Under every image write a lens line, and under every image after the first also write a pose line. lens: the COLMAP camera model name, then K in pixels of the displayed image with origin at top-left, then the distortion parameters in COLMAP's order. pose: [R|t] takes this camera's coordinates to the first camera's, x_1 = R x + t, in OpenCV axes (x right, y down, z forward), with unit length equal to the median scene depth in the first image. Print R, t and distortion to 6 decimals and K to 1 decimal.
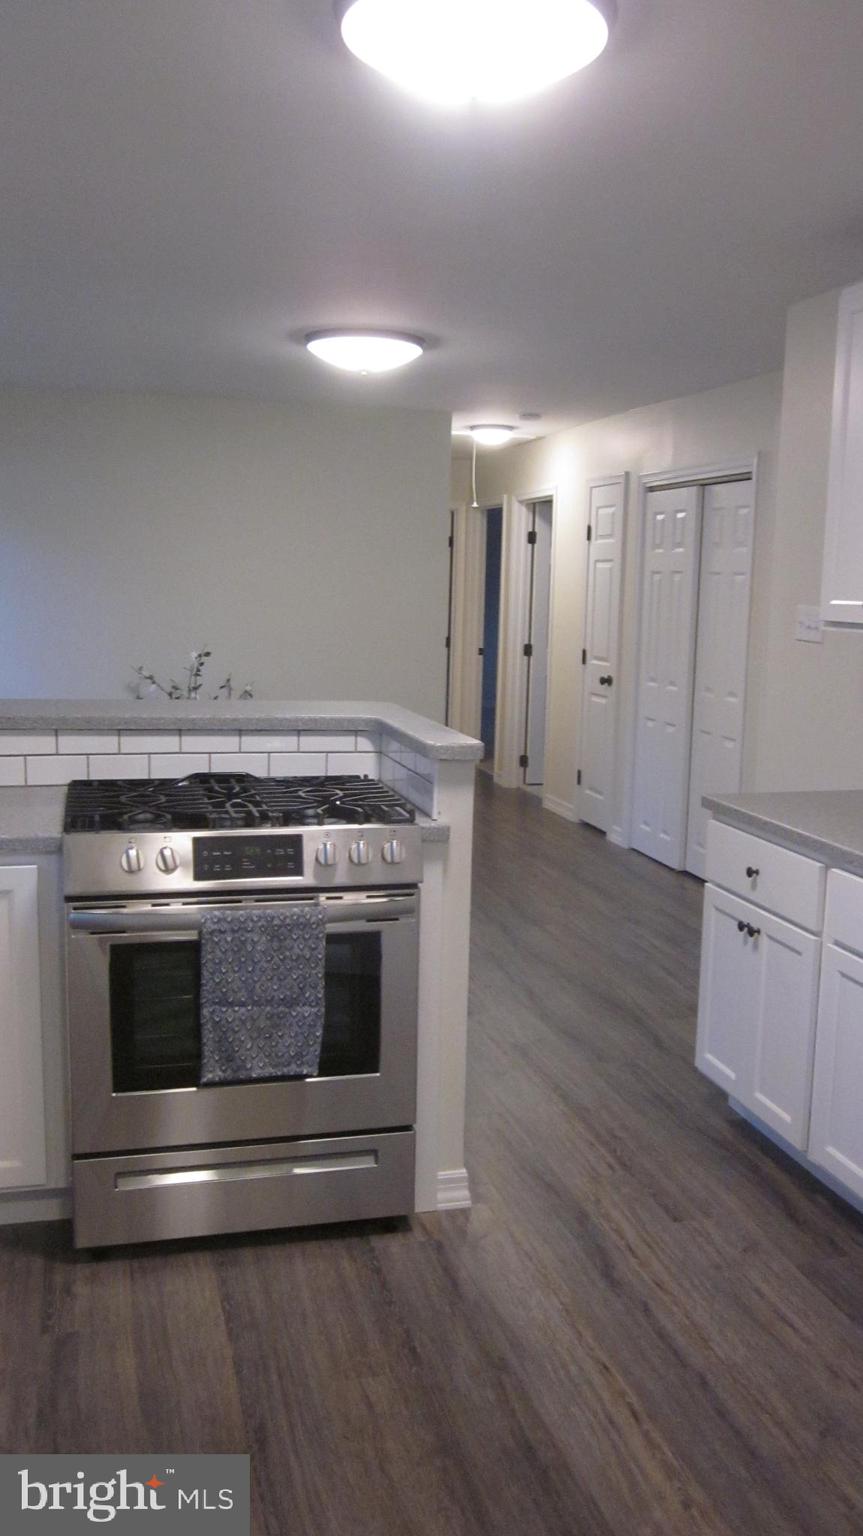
lens RADIAL K [[1254.1, 0, 438.0], [0, 1254.1, 770.8], [0, 0, 1]] dist [-0.042324, -0.000886]
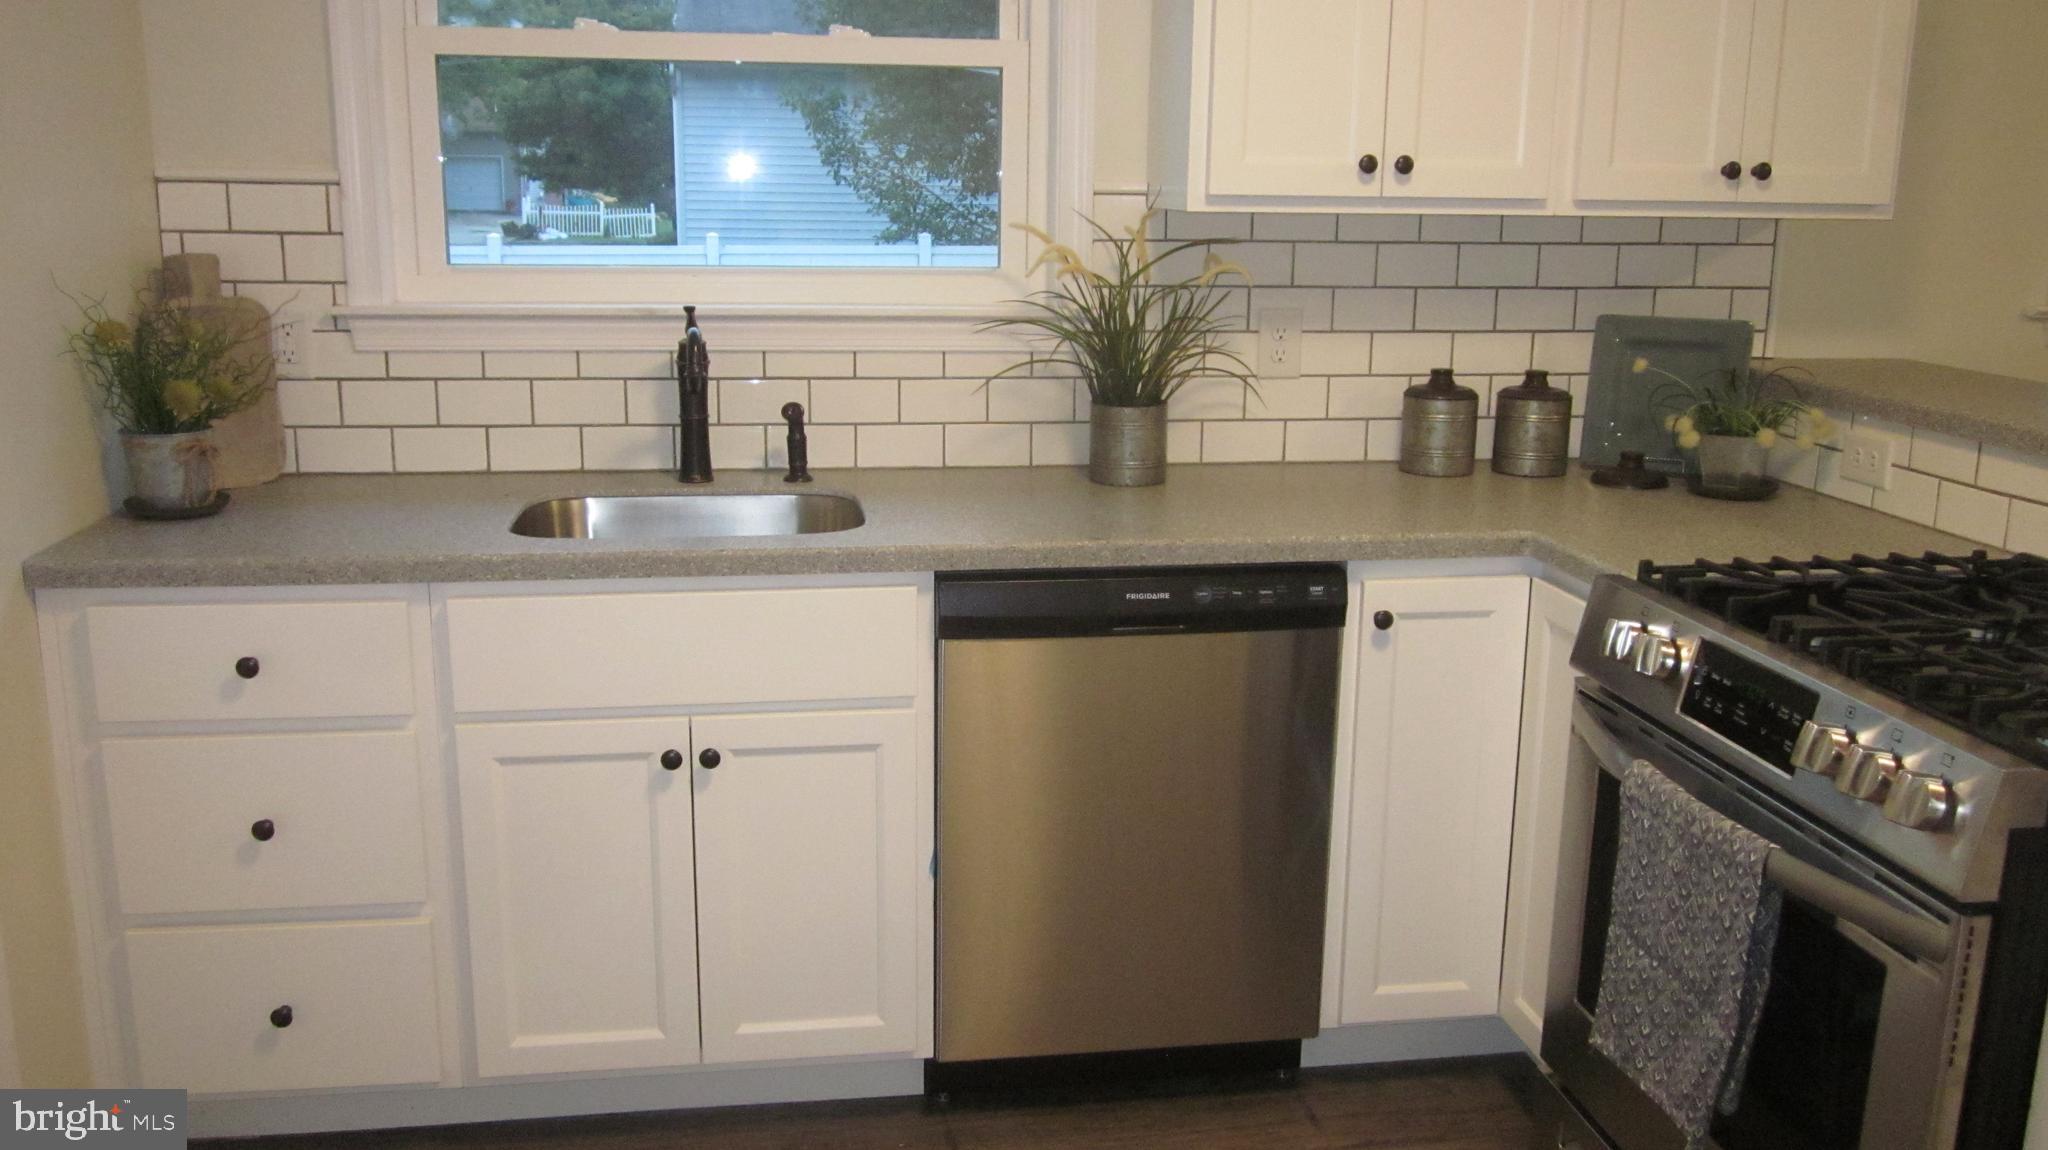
lens RADIAL K [[1674.3, 0, 1035.1], [0, 1674.3, 591.4], [0, 0, 1]] dist [-0.051791, 0.005656]
pose [[-0.122406, 0.202065, -0.971693, 0.434046], [-0.154223, 0.963290, 0.219746, -0.064242], [0.980424, 0.176755, -0.086749, 0.618854]]
